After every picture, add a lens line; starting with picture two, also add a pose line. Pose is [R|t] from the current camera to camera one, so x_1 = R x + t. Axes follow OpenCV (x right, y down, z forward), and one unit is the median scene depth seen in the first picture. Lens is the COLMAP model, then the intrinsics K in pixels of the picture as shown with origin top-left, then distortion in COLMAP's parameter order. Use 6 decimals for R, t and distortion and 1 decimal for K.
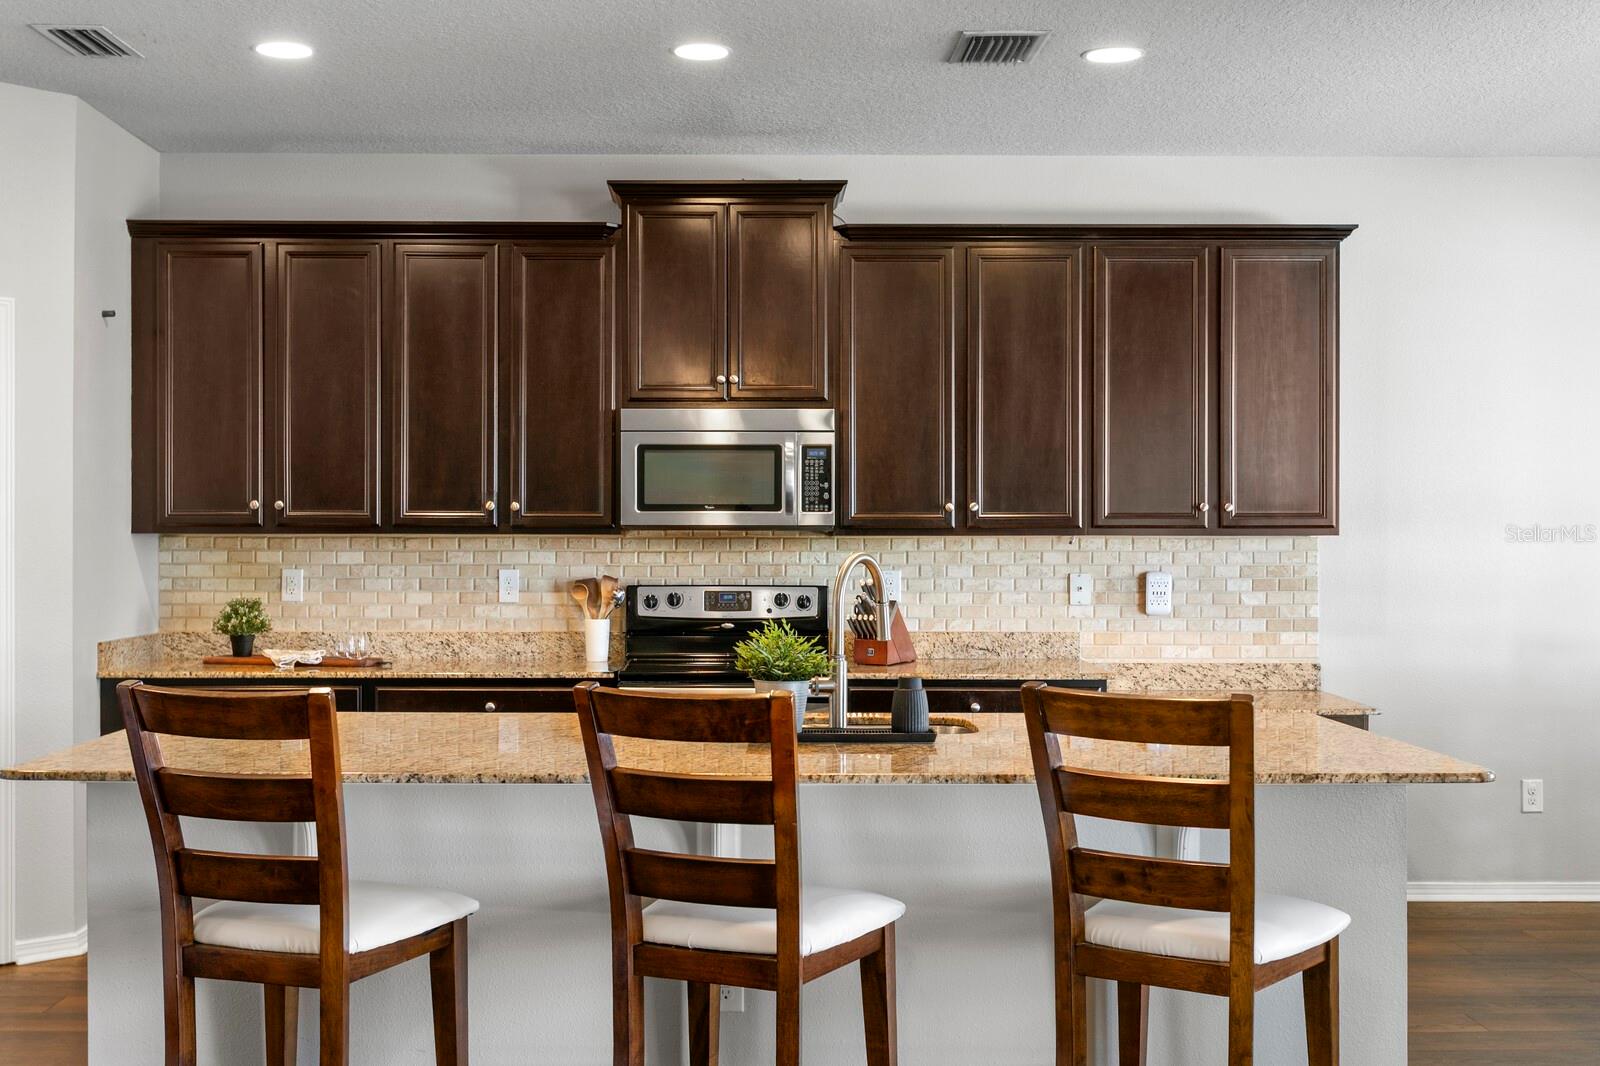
lens RADIAL K [[1784.6, 0, 767.9], [0, 1784.6, 548.3], [0, 0, 1]] dist [0.014430, 0.000000]
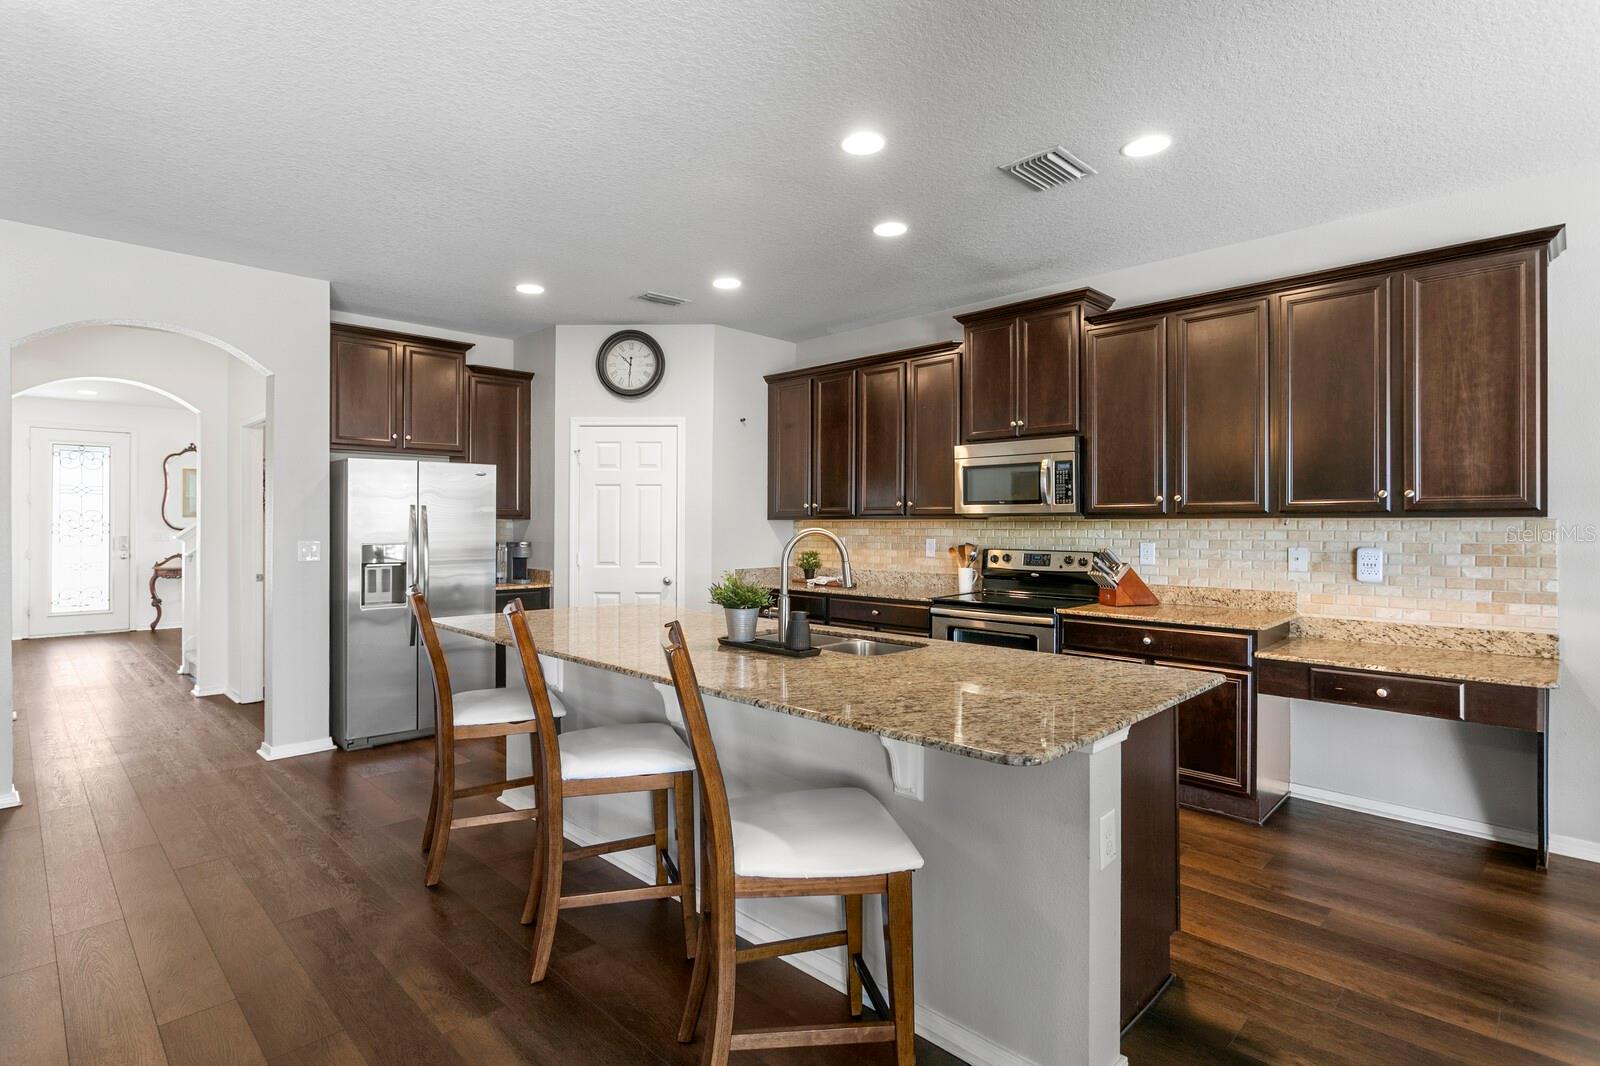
lens RADIAL K [[790.9, 0, 761.6], [0, 790.9, 521.6], [0, 0, 1]] dist [-0.010907, 0.003620]
pose [[0.685961, -0.002824, -0.727633, 0.338463], [-0.004257, 0.999960, -0.007895, 0.001403], [0.727626, 0.008513, 0.685921, 0.332360]]
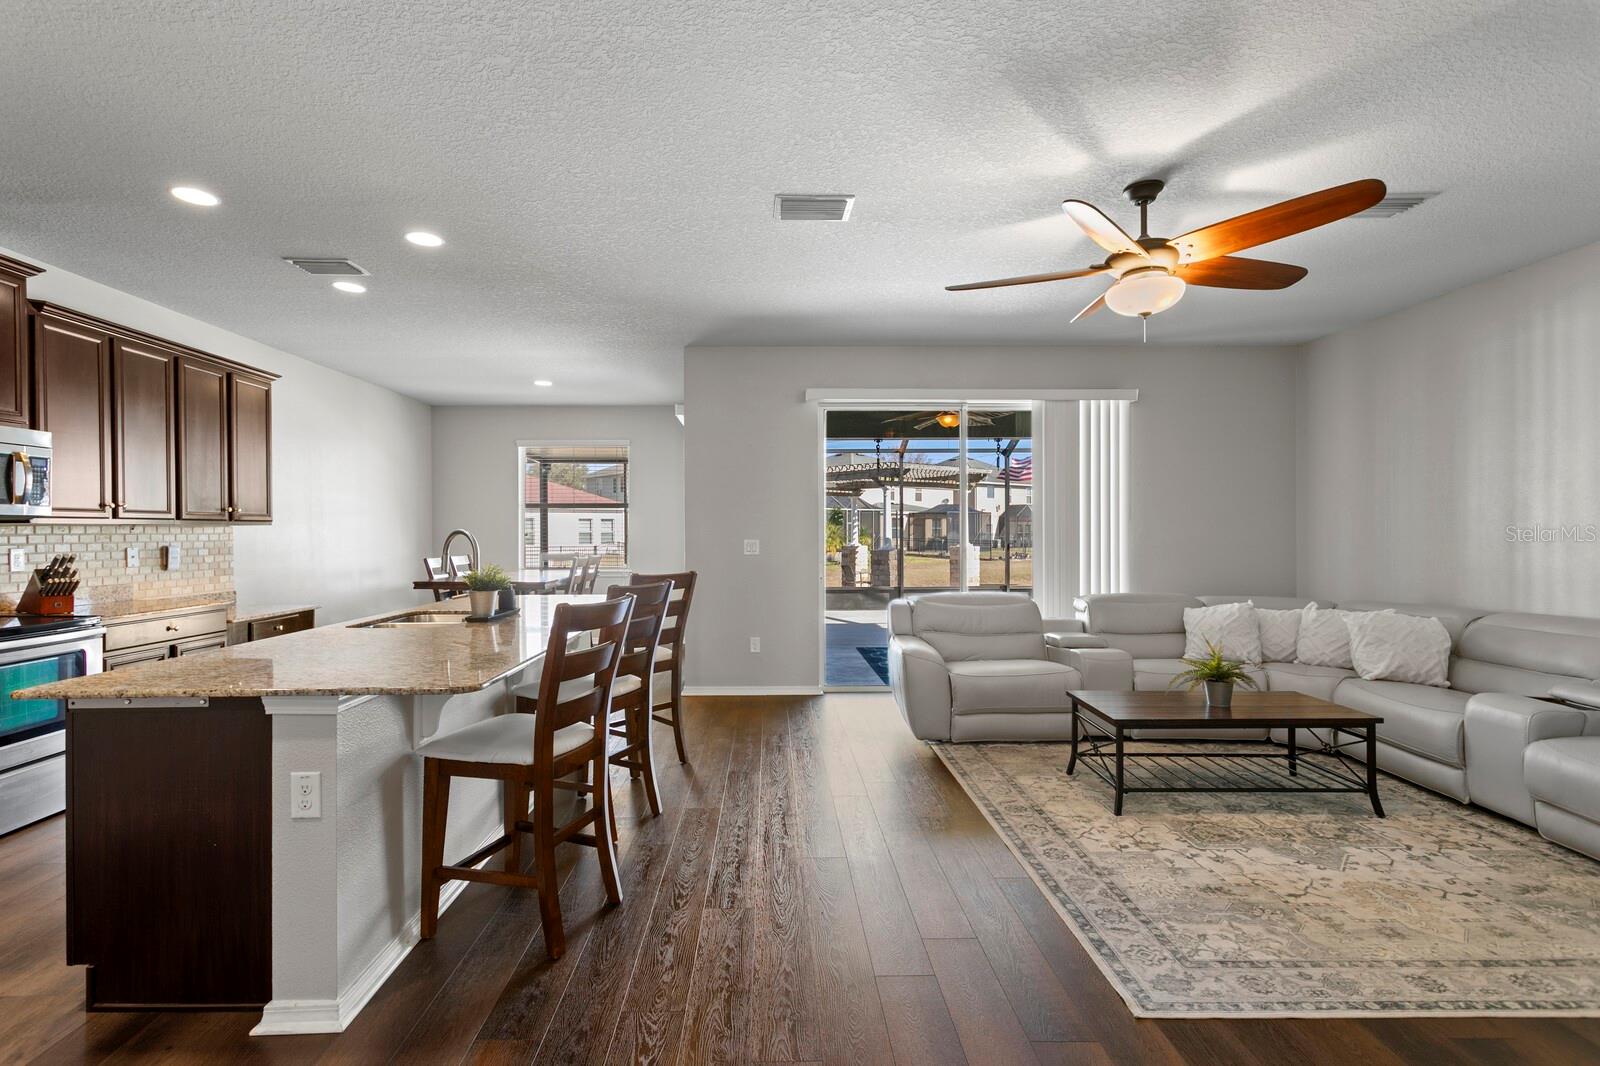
lens RADIAL K [[759.2, 0, 778.8], [0, 759.2, 532.3], [0, 0, 1]] dist [0.008079, 0.000604]
pose [[-0.000599, -0.003632, 0.999993, -0.551268], [0.013181, 0.999907, 0.003640, 0.005275], [-0.999913, 0.013183, -0.000551, 0.420865]]
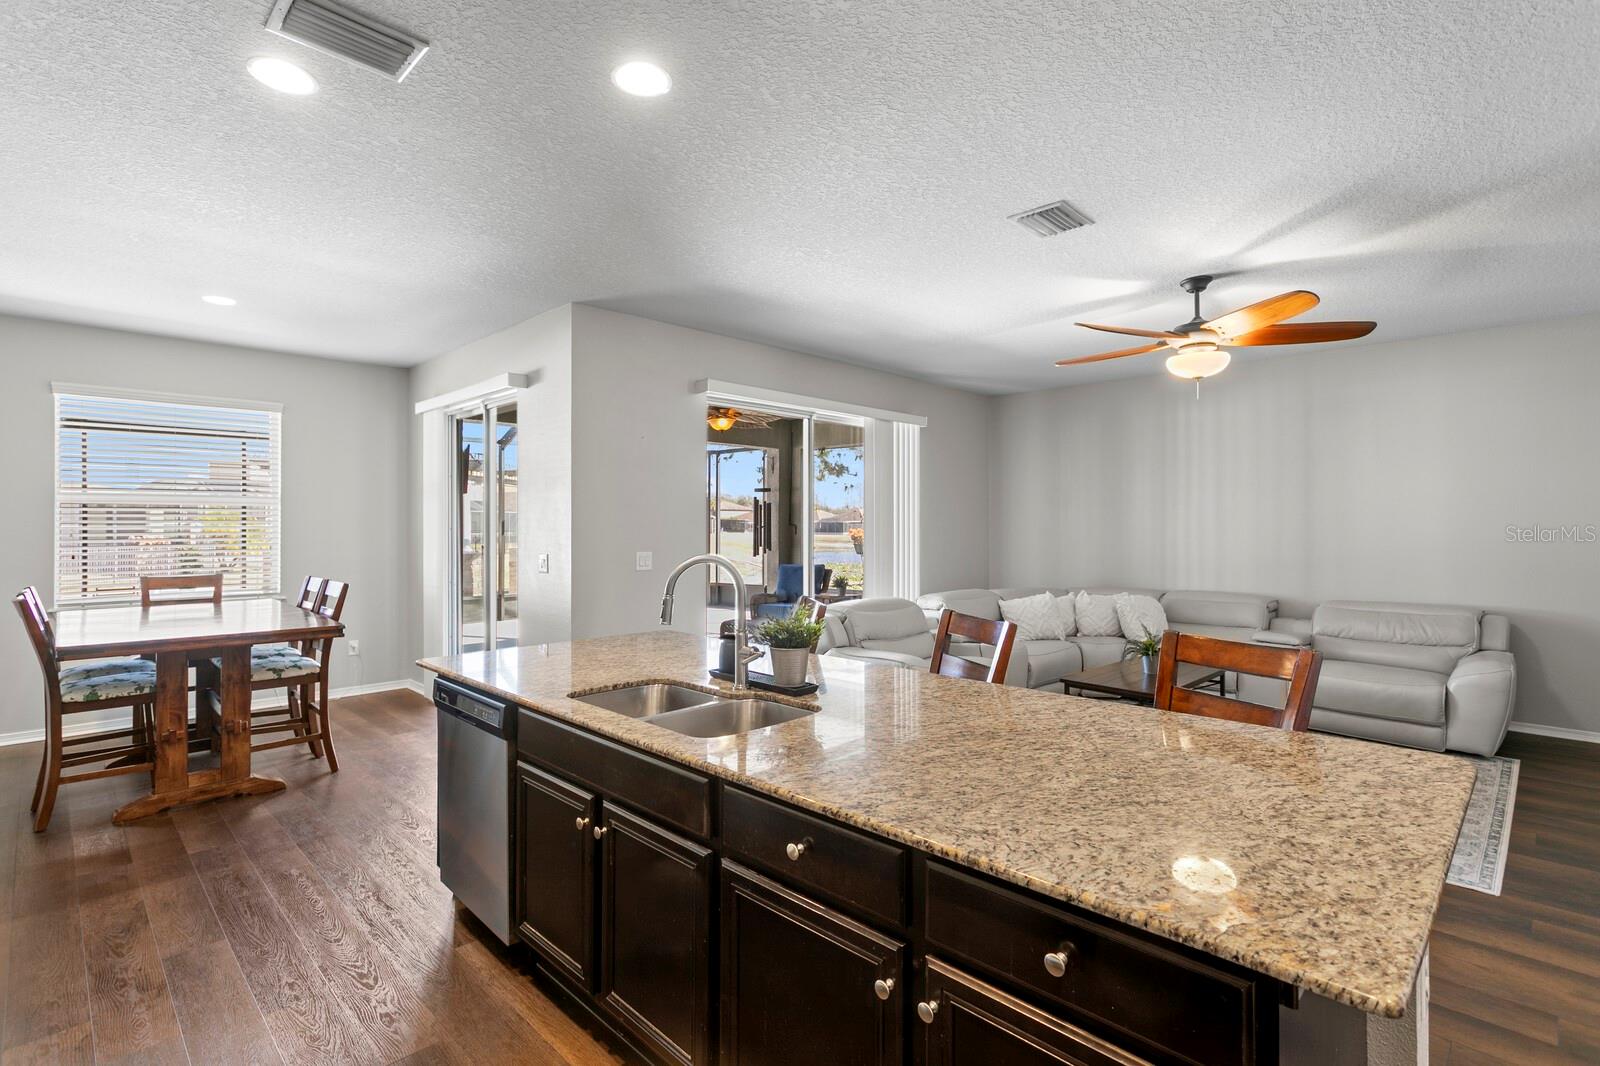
lens RADIAL K [[759.2, 0, 774.8], [0, 759.2, 524.3], [0, 0, 1]] dist [0.008079, 0.000604]
pose [[-0.691268, -0.001362, 0.722598, -0.260834], [0.005403, 0.999961, 0.007054, -0.015037], [-0.722579, 0.008781, -0.691233, 0.901975]]
